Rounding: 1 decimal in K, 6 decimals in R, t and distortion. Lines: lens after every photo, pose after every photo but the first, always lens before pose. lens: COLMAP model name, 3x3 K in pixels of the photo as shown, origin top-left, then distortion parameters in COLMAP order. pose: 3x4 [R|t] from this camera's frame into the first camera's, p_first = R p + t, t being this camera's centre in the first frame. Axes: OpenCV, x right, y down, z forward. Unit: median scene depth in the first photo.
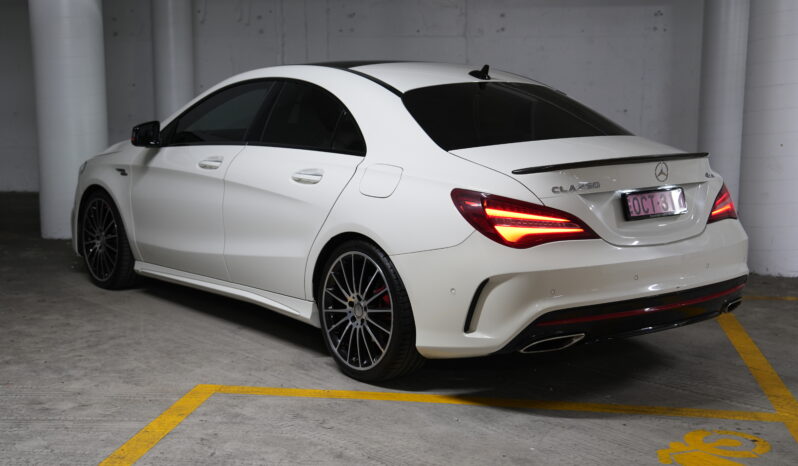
lens RADIAL K [[1045.4, 0, 401.0], [0, 1045.4, 231.2], [0, 0, 1]] dist [0.166114, -0.003330]
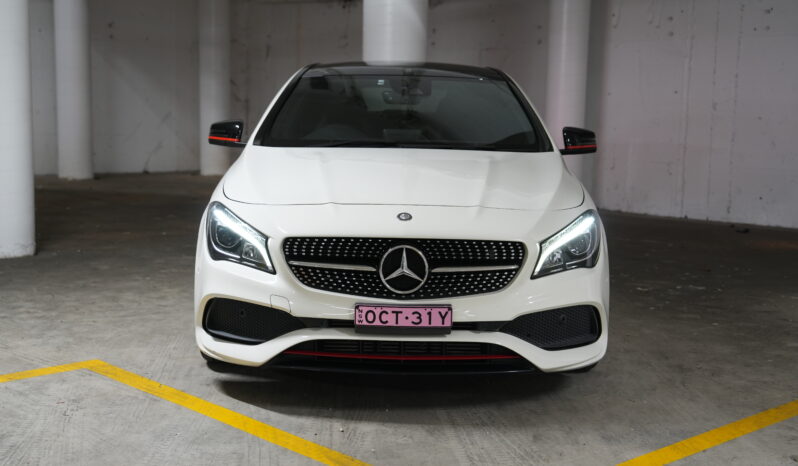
lens RADIAL K [[1065.0, 0, 399.0], [0, 1065.0, 233.0], [0, 0, 1]] dist [0.166801, 0.015728]
pose [[0.794074, 0.096367, -0.600133, 0.718288], [-0.105496, 0.994217, 0.020059, -0.033987], [0.598596, 0.047383, 0.799648, 0.331593]]
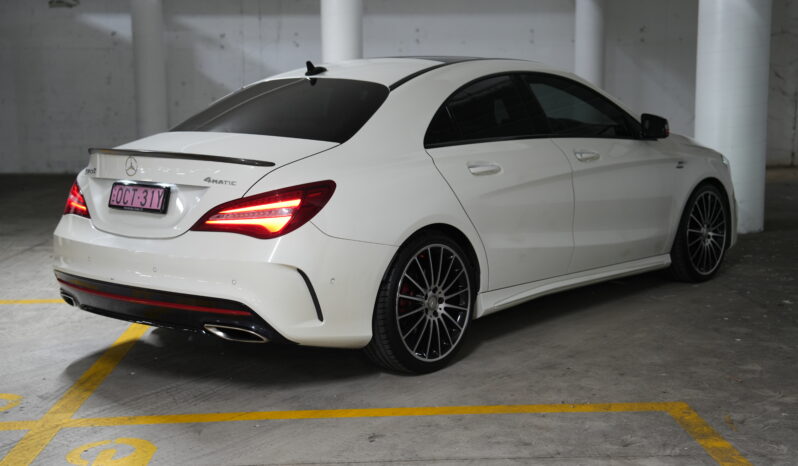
lens RADIAL K [[1045.4, 0, 401.0], [0, 1045.4, 231.2], [0, 0, 1]] dist [0.166114, -0.003330]
pose [[0.193778, 0.130240, -0.972362, 1.295580], [-0.124845, 0.986364, 0.107235, -0.136132], [0.973069, 0.100614, 0.207396, 1.046257]]
